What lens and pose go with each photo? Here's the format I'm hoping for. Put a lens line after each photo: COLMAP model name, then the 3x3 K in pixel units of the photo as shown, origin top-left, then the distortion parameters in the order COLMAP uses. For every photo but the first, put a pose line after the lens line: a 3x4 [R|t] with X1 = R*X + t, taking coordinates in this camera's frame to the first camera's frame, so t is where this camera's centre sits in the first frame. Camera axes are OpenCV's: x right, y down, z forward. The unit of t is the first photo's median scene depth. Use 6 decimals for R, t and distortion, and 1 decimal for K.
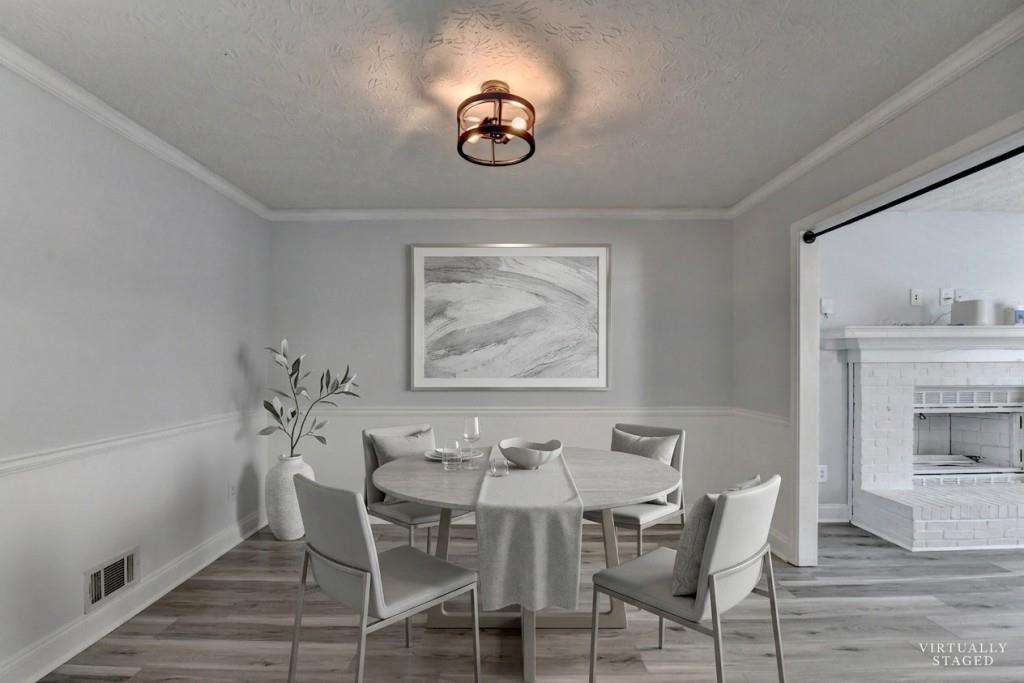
lens RADIAL K [[455.3, 0, 508.5], [0, 455.3, 362.5], [0, 0, 1]] dist [-0.025059, -0.000396]
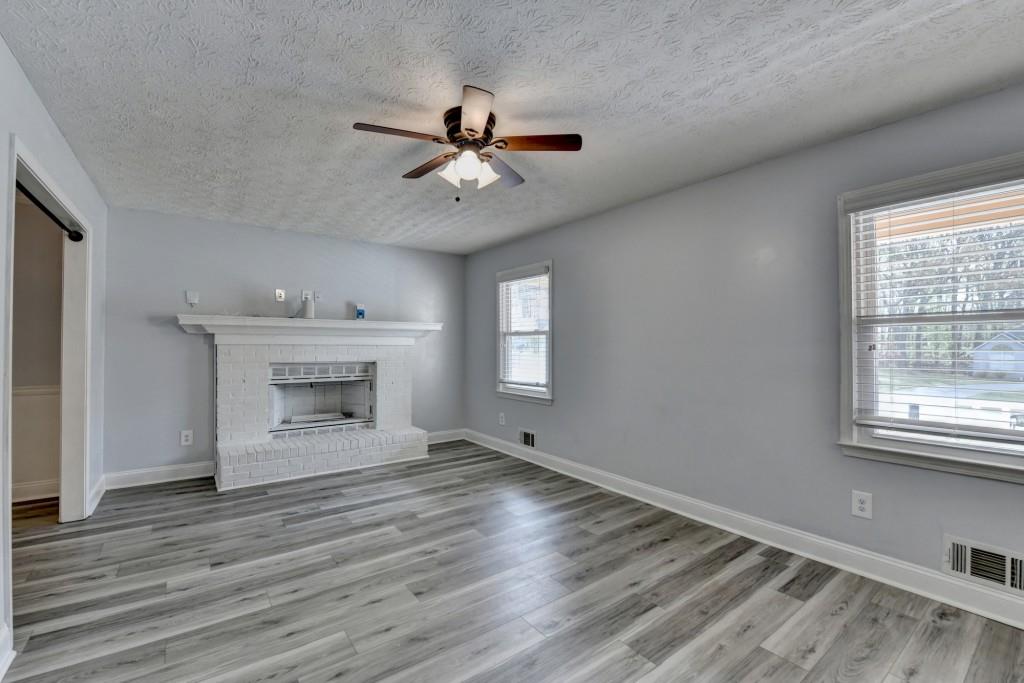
lens RADIAL K [[432.1, 0, 522.6], [0, 432.1, 342.3], [0, 0, 1]] dist [-0.010299, -0.004057]
pose [[0.795663, 0.010542, 0.605648, 0.738349], [-0.006444, 0.999939, -0.008939, -0.001093], [-0.605705, 0.003209, 0.795682, -0.452929]]
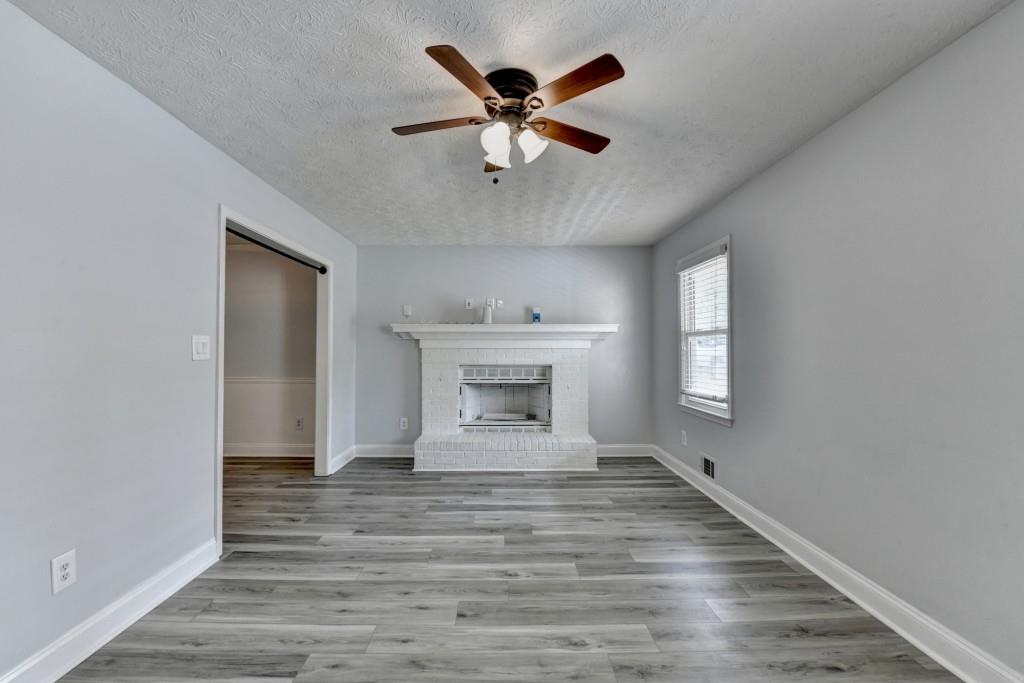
lens RADIAL K [[438.4, 0, 512.0], [0, 438.4, 341.5], [0, 0, 1]] dist [-0.011799, -0.006189]
pose [[0.999877, 0.004631, 0.015006, 1.061493], [-0.004364, 0.999832, -0.017778, 0.001790], [-0.015086, 0.017710, 0.999729, -0.455927]]
